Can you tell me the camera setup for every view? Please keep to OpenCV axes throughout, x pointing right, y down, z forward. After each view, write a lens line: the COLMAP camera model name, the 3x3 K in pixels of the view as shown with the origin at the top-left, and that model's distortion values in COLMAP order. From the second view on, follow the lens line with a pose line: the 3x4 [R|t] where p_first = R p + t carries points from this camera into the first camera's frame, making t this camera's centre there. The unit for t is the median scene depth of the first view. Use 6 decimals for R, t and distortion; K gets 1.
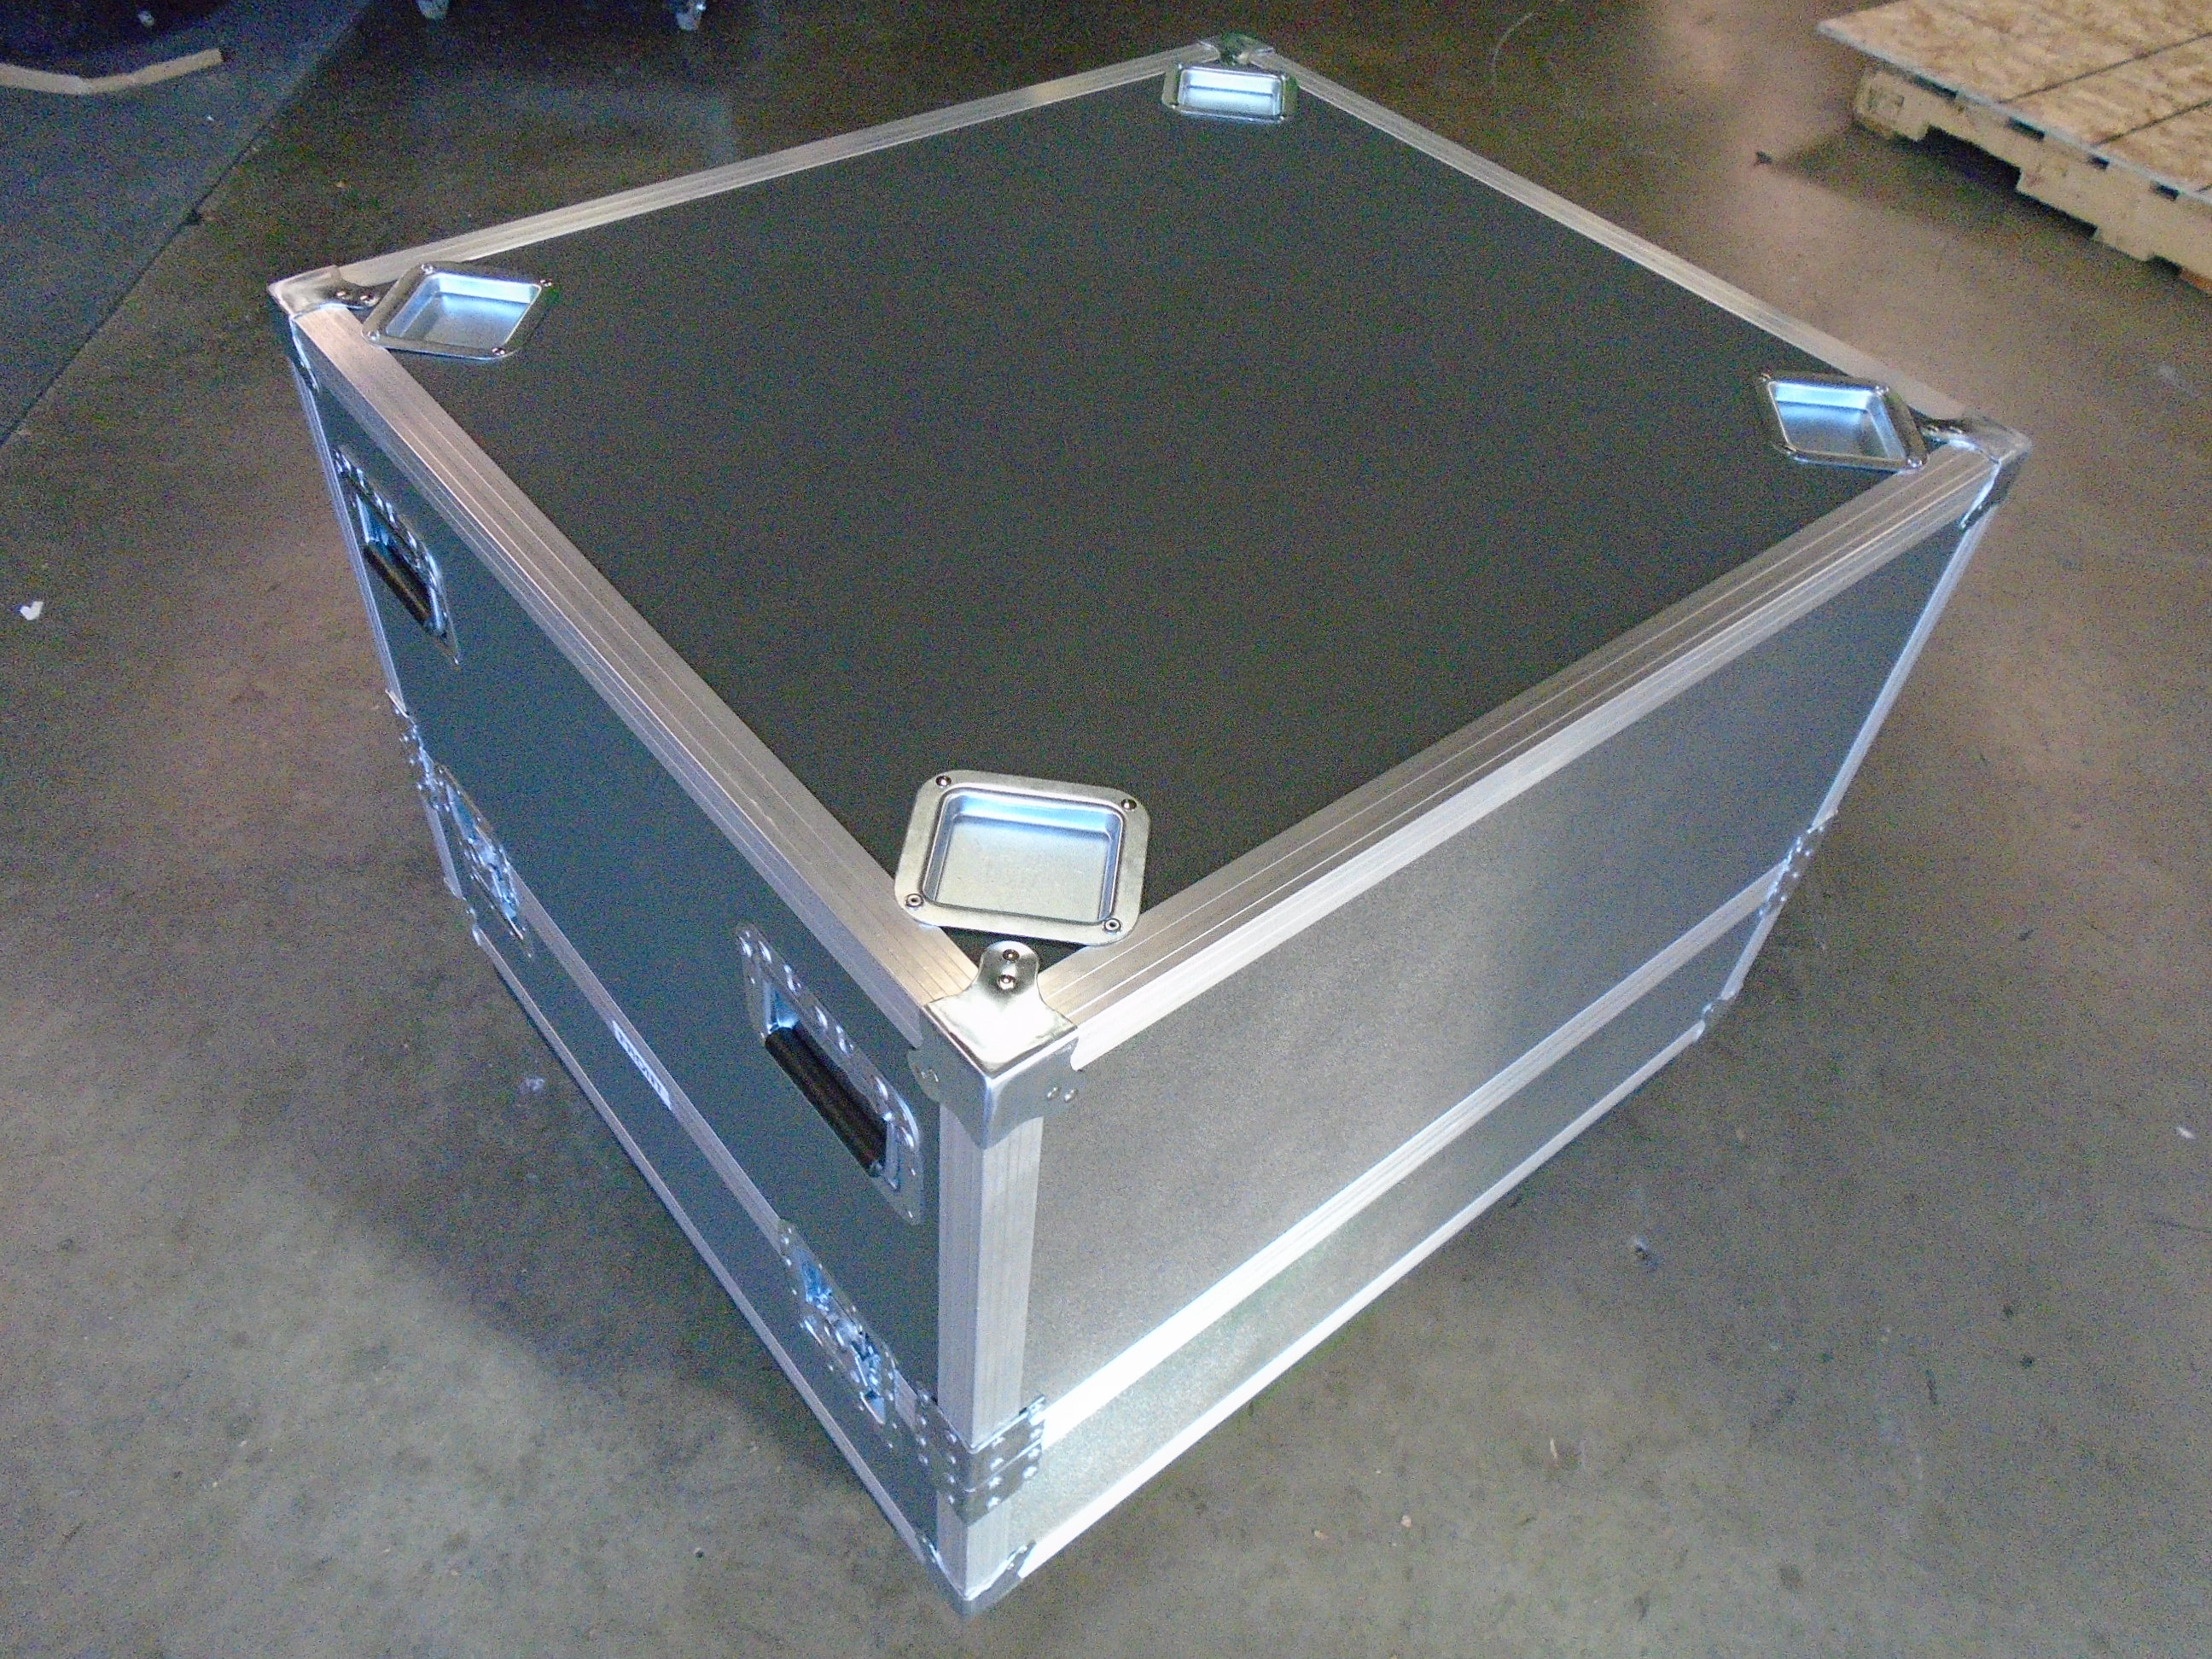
lens RADIAL K [[1691.6, 0, 1090.9], [0, 1691.6, 825.7], [0, 0, 1]] dist [-0.003824, -0.011279]
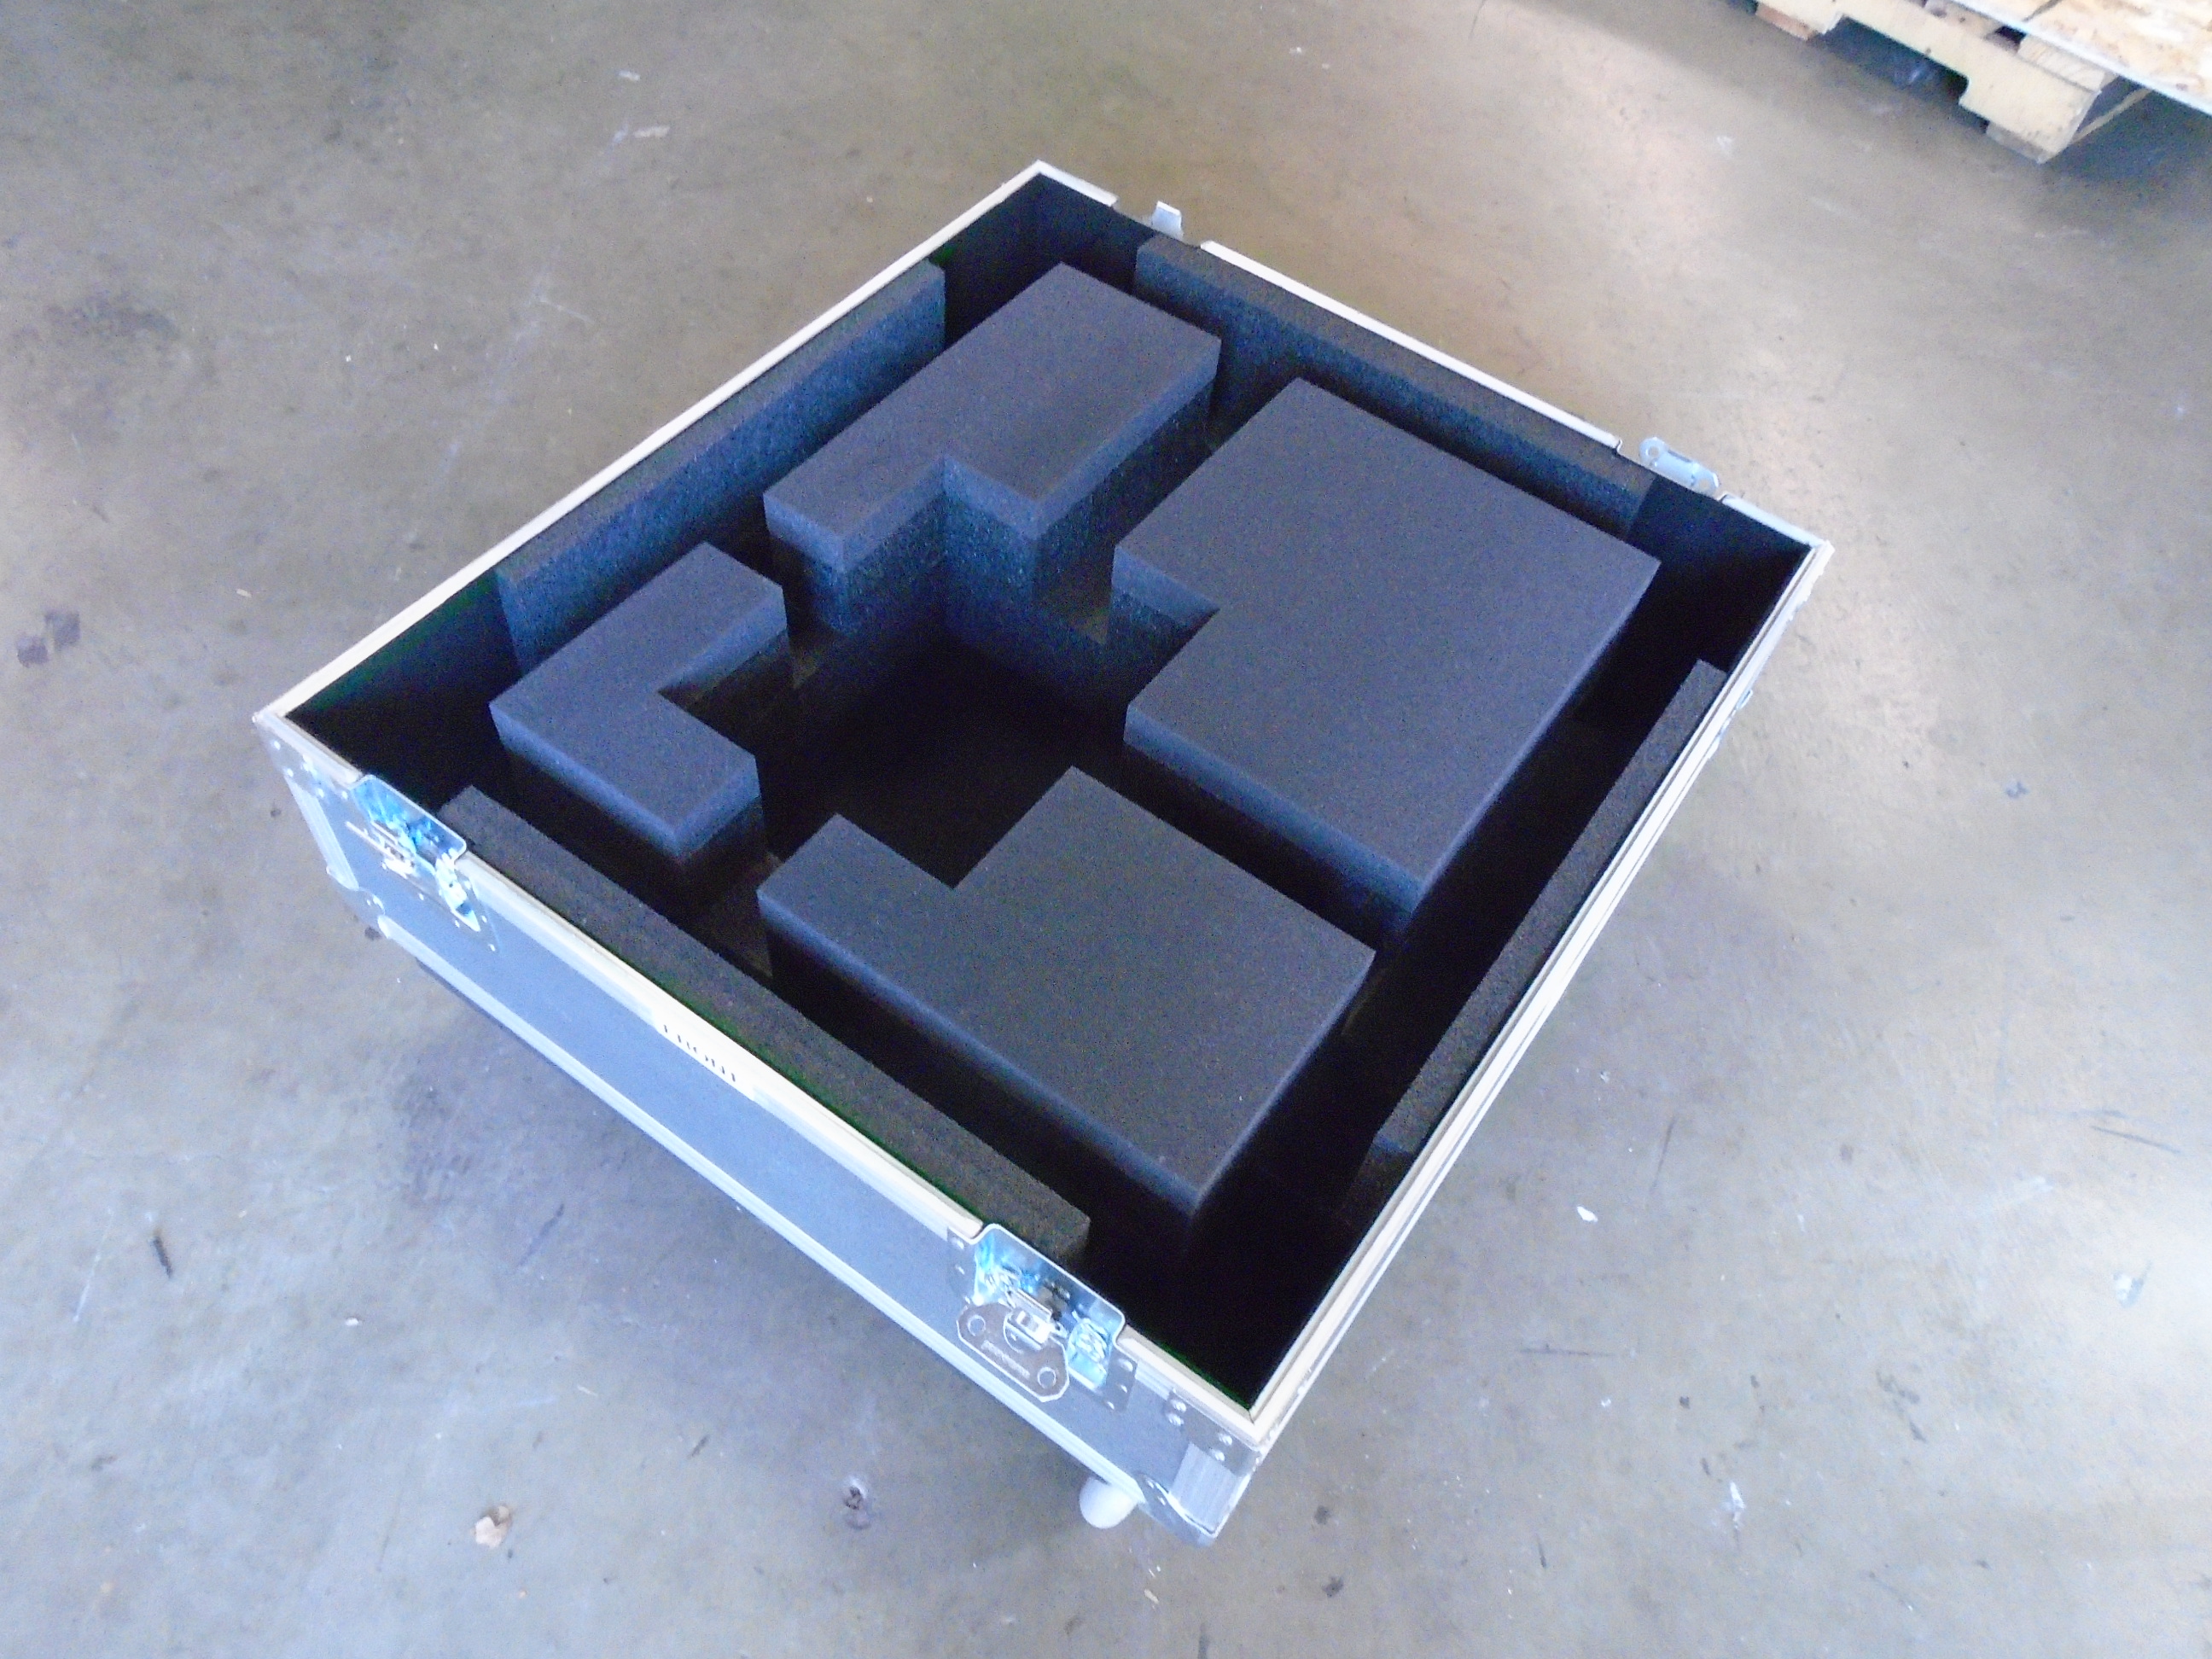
lens RADIAL K [[1691.6, 0, 1090.9], [0, 1691.6, 825.7], [0, 0, 1]] dist [-0.003824, -0.011279]
pose [[0.991273, -0.099943, 0.085957, 0.187669], [0.086128, 0.984675, 0.151648, -0.075867], [-0.099796, -0.142921, 0.984690, 0.128370]]
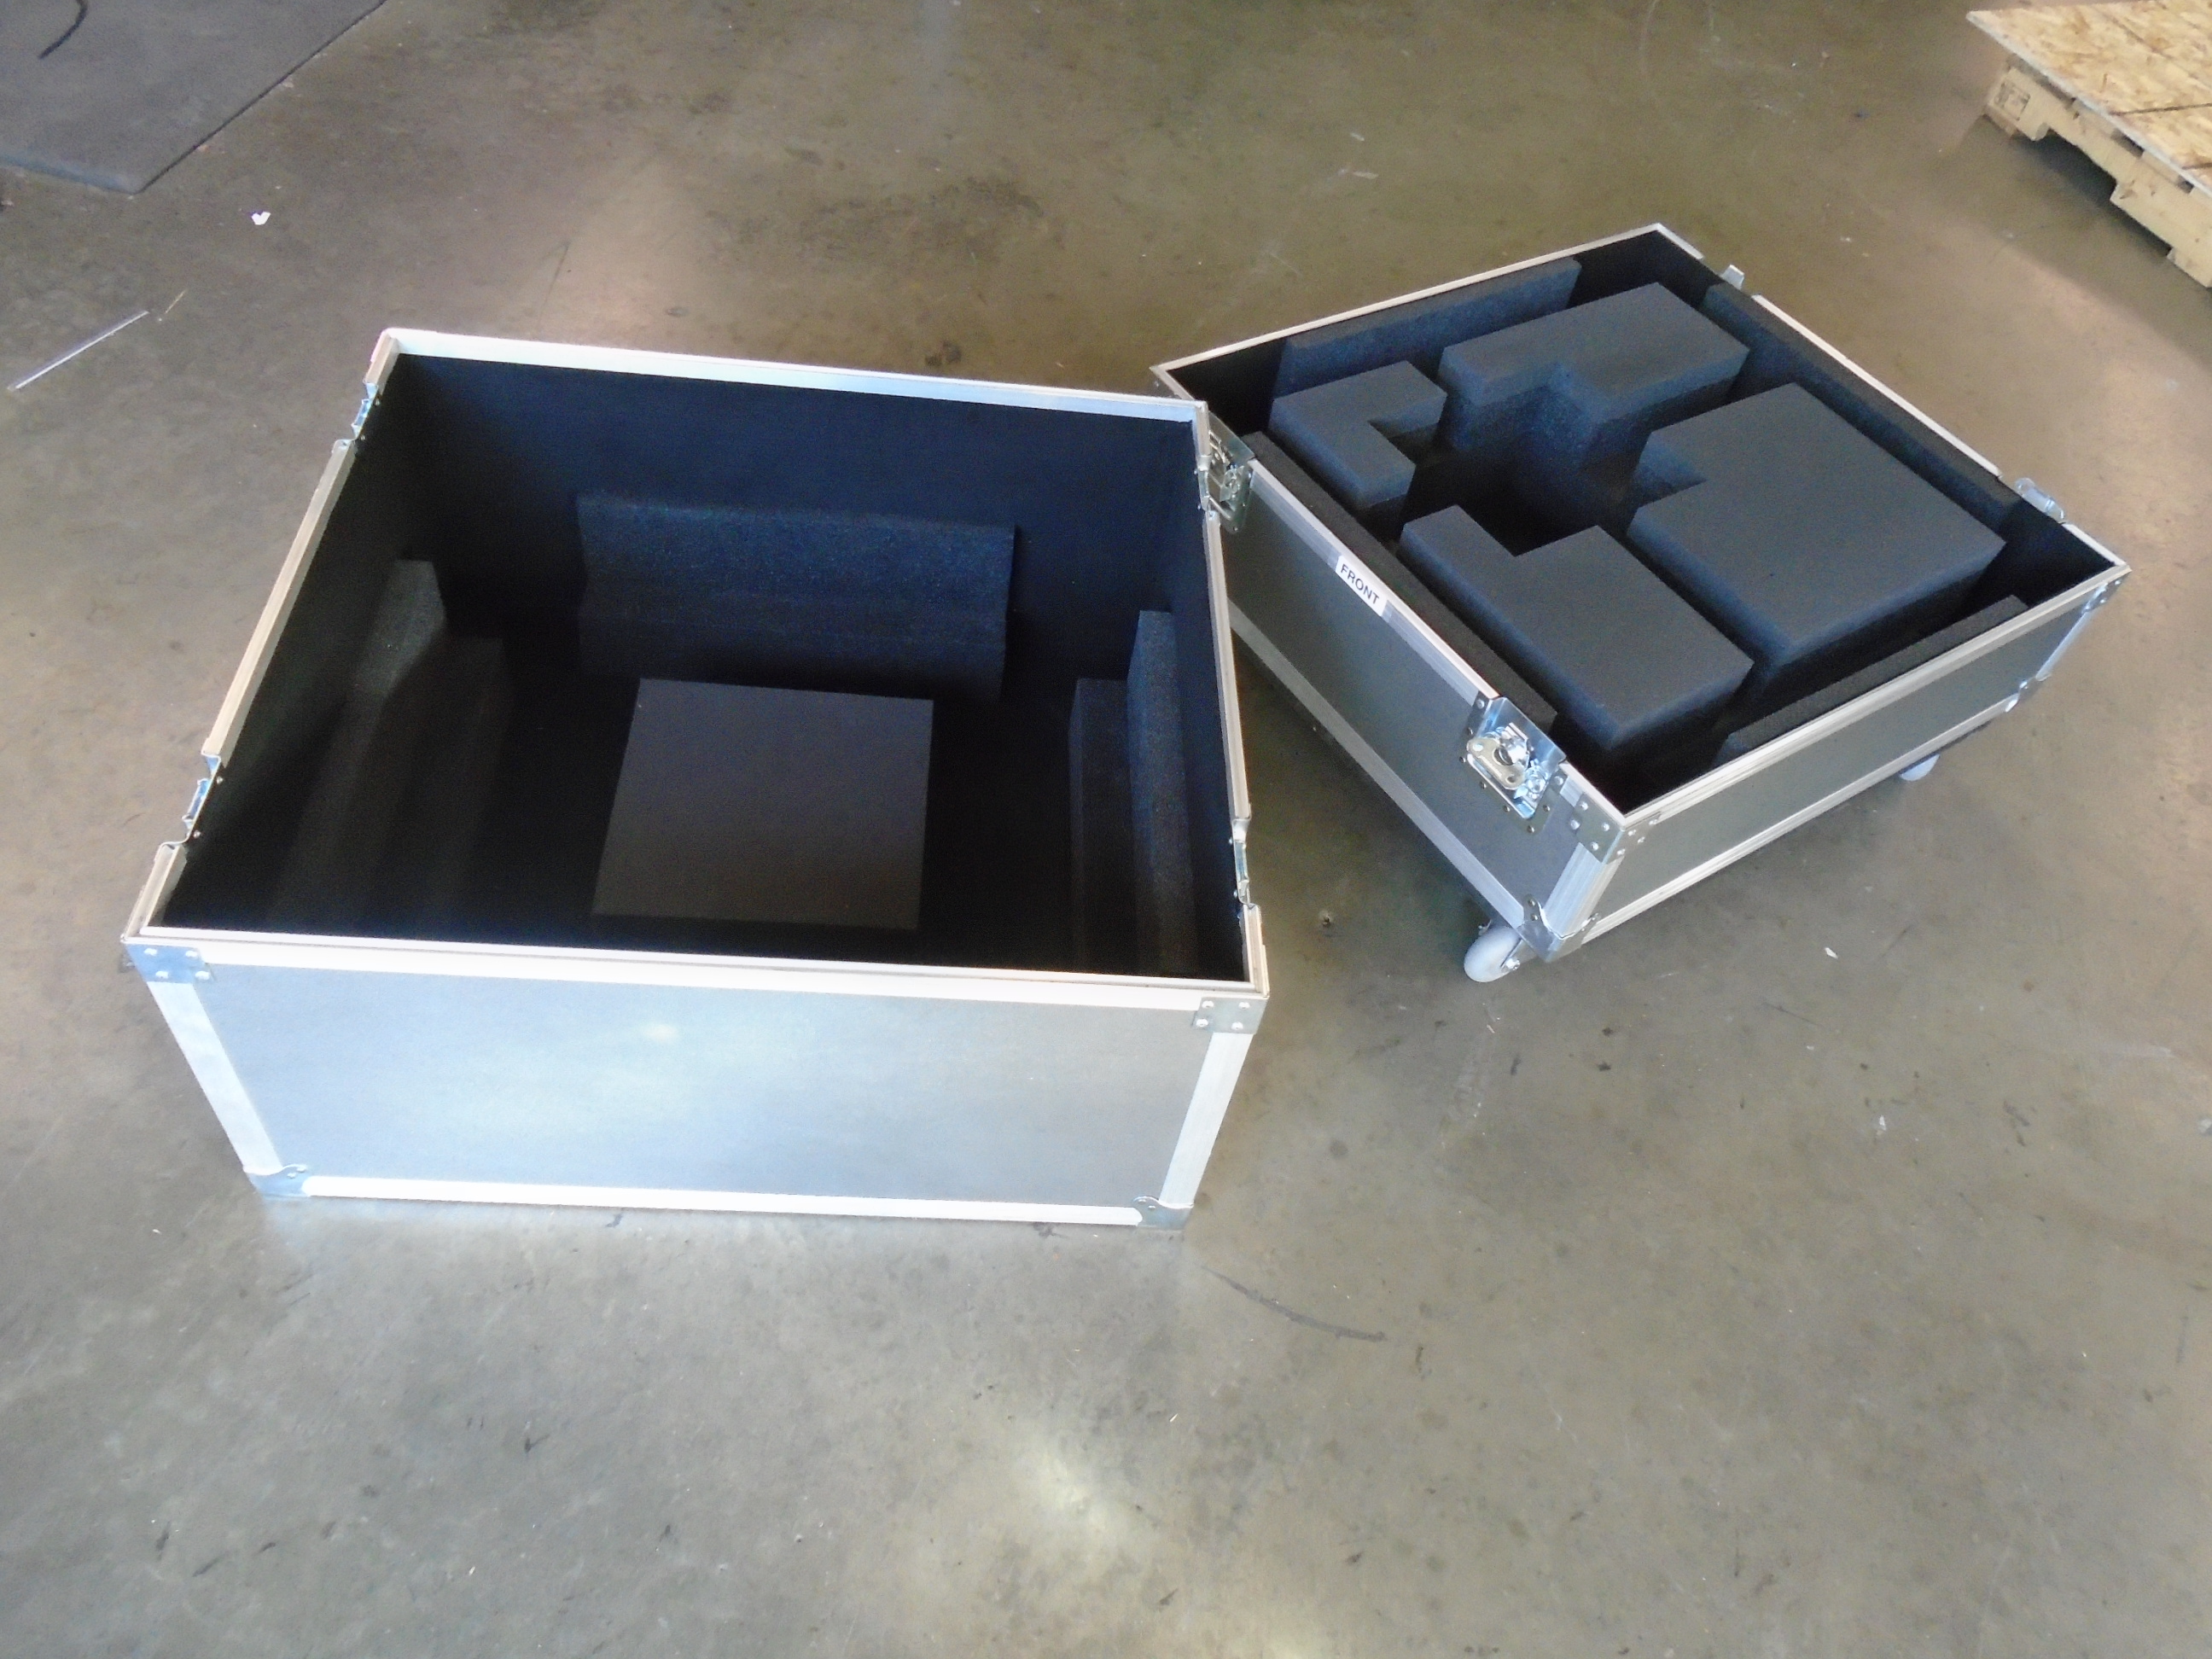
lens RADIAL K [[1701.5, 0, 1096.1], [0, 1701.5, 822.6], [0, 0, 1]] dist [-0.027108, 0.013720]
pose [[0.971209, 0.213930, -0.104817, 0.130557], [-0.208253, 0.976074, 0.062528, 0.065196], [0.115685, -0.038899, 0.992524, -0.125619]]
